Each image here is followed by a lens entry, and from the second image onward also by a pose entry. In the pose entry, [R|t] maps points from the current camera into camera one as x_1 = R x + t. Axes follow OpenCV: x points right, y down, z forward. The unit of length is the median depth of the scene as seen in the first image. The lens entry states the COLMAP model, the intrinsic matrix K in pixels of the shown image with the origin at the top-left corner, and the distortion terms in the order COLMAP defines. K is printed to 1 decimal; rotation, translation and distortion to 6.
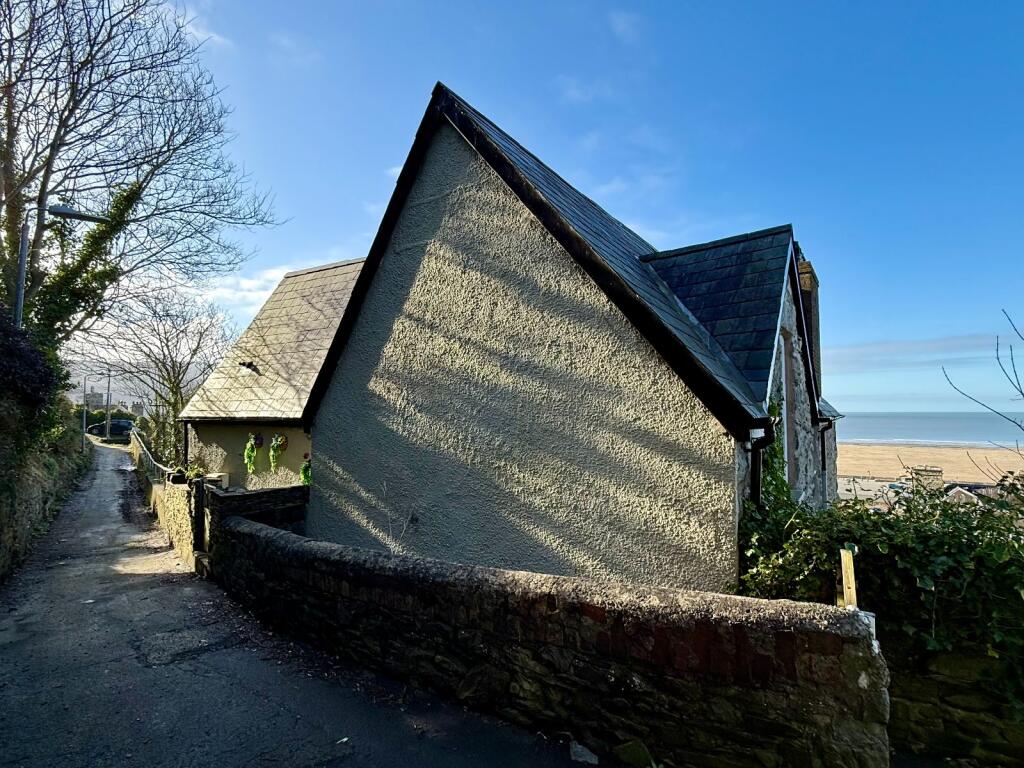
lens RADIAL K [[503.7, 0, 509.4], [0, 503.7, 383.2], [0, 0, 1]] dist [0.002994, -0.001816]
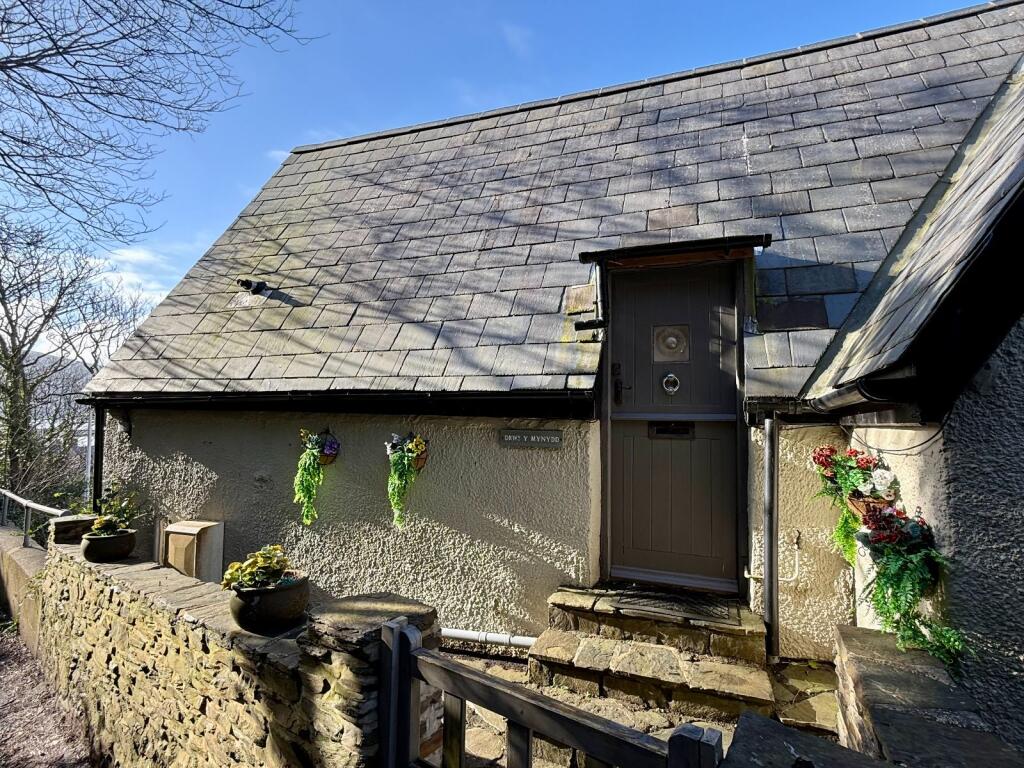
lens RADIAL K [[503.7, 0, 511.2], [0, 503.7, 385.6], [0, 0, 1]] dist [0.002994, -0.001816]
pose [[0.975723, 0.036736, 0.215904, -0.419252], [-0.033969, 0.999286, -0.016511, 0.061038], [-0.216356, 0.008776, 0.976275, 0.531733]]
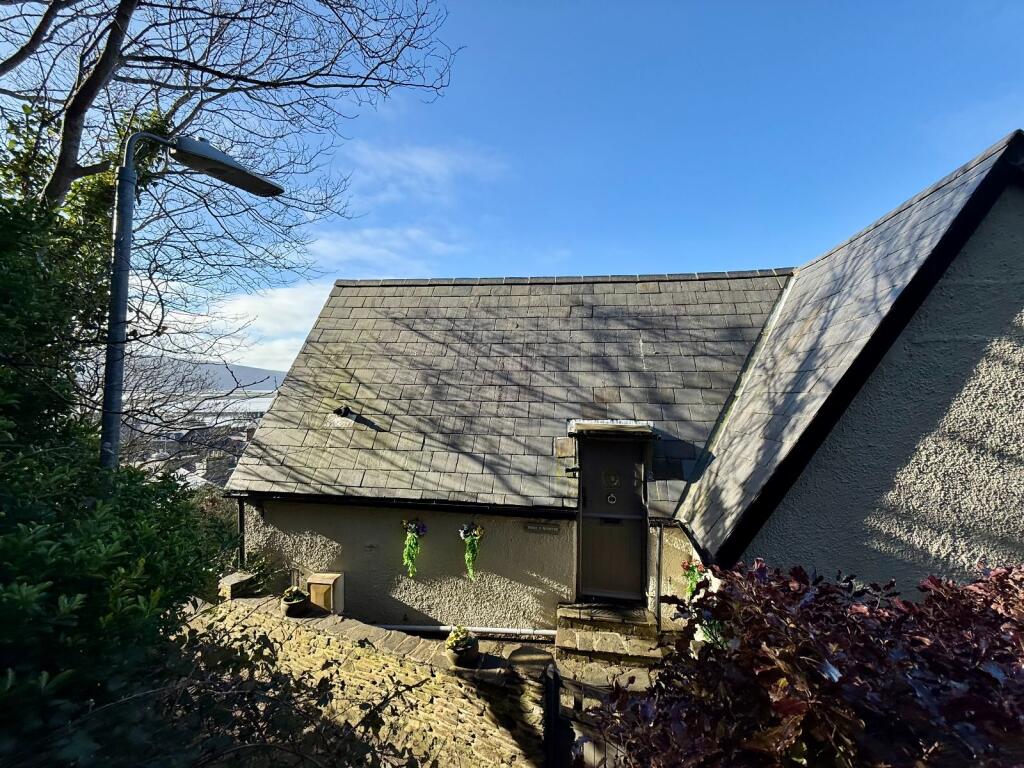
lens RADIAL K [[408.2, 0, 512.2], [0, 408.2, 379.8], [0, 0, 1]] dist [-0.001571, 0.000242]
pose [[0.912000, 0.016053, 0.409875, -0.589797], [-0.031389, 0.999035, 0.030715, -0.119478], [-0.408987, -0.040877, 0.911624, 0.399325]]
